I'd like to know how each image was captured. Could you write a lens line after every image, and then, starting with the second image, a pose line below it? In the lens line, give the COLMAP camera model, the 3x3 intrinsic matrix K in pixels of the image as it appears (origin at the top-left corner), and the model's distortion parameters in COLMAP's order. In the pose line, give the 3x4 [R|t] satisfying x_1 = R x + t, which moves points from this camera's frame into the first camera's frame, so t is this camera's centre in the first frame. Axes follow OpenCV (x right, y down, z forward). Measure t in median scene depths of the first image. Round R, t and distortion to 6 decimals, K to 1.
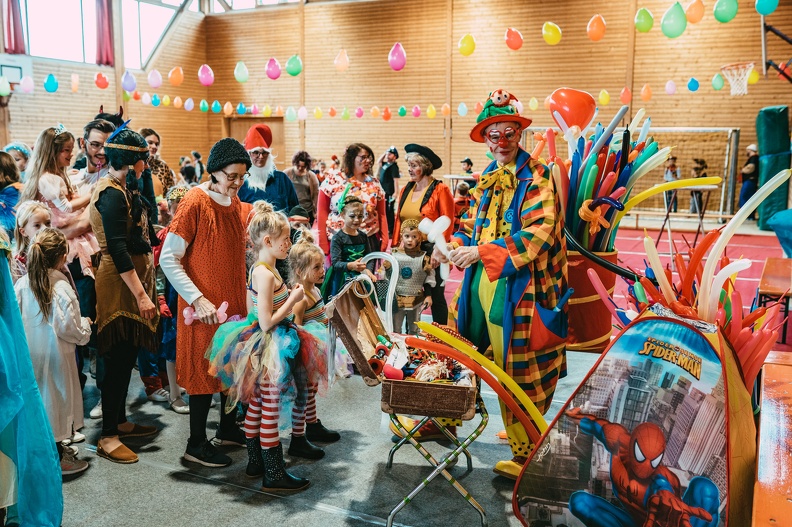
lens RADIAL K [[757.7, 0, 396.0], [0, 757.7, 263.5], [0, 0, 1]] dist [-0.058508, 0.102748]
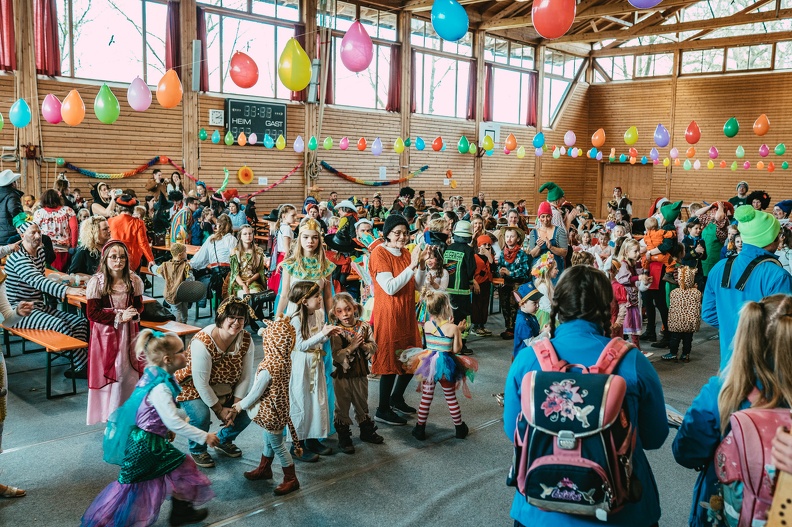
lens RADIAL K [[757.7, 0, 396.0], [0, 757.7, 263.5], [0, 0, 1]] dist [-0.058508, 0.102748]
pose [[0.957211, 0.045821, -0.285741, -0.210012], [-0.056050, 0.998043, -0.027719, 0.039418], [0.283912, 0.042548, 0.957906, -0.377181]]
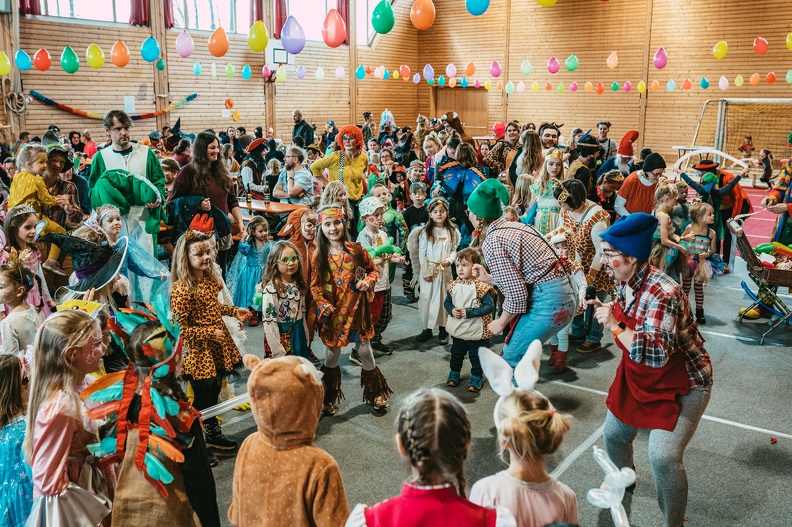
lens RADIAL K [[757.7, 0, 396.0], [0, 757.7, 263.5], [0, 0, 1]] dist [-0.058508, 0.102748]
pose [[0.984999, 0.031623, -0.169640, -0.091429], [-0.021653, 0.997945, 0.060301, 0.004932], [0.171199, -0.055723, 0.983659, -0.157907]]
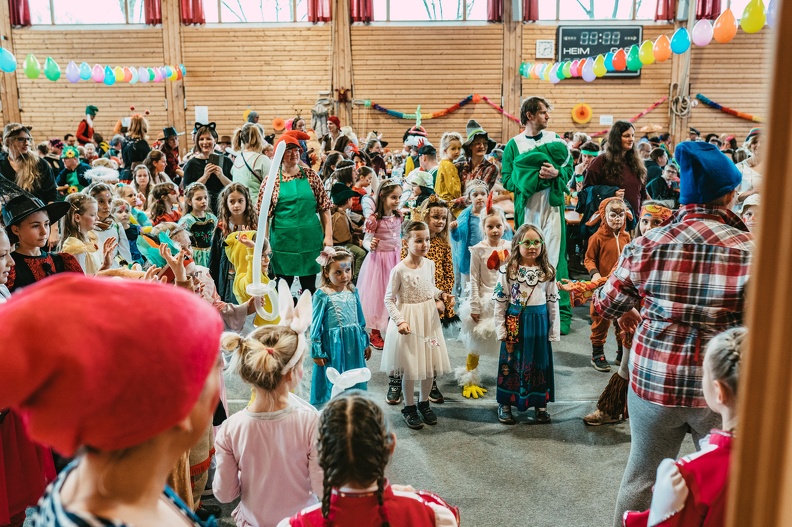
lens RADIAL K [[757.7, 0, 396.0], [0, 757.7, 263.5], [0, 0, 1]] dist [-0.058508, 0.102748]
pose [[0.465163, 0.163300, -0.870033, -0.023907], [-0.123288, 0.985210, 0.119003, 0.003625], [0.876598, 0.051909, 0.478416, -0.106021]]
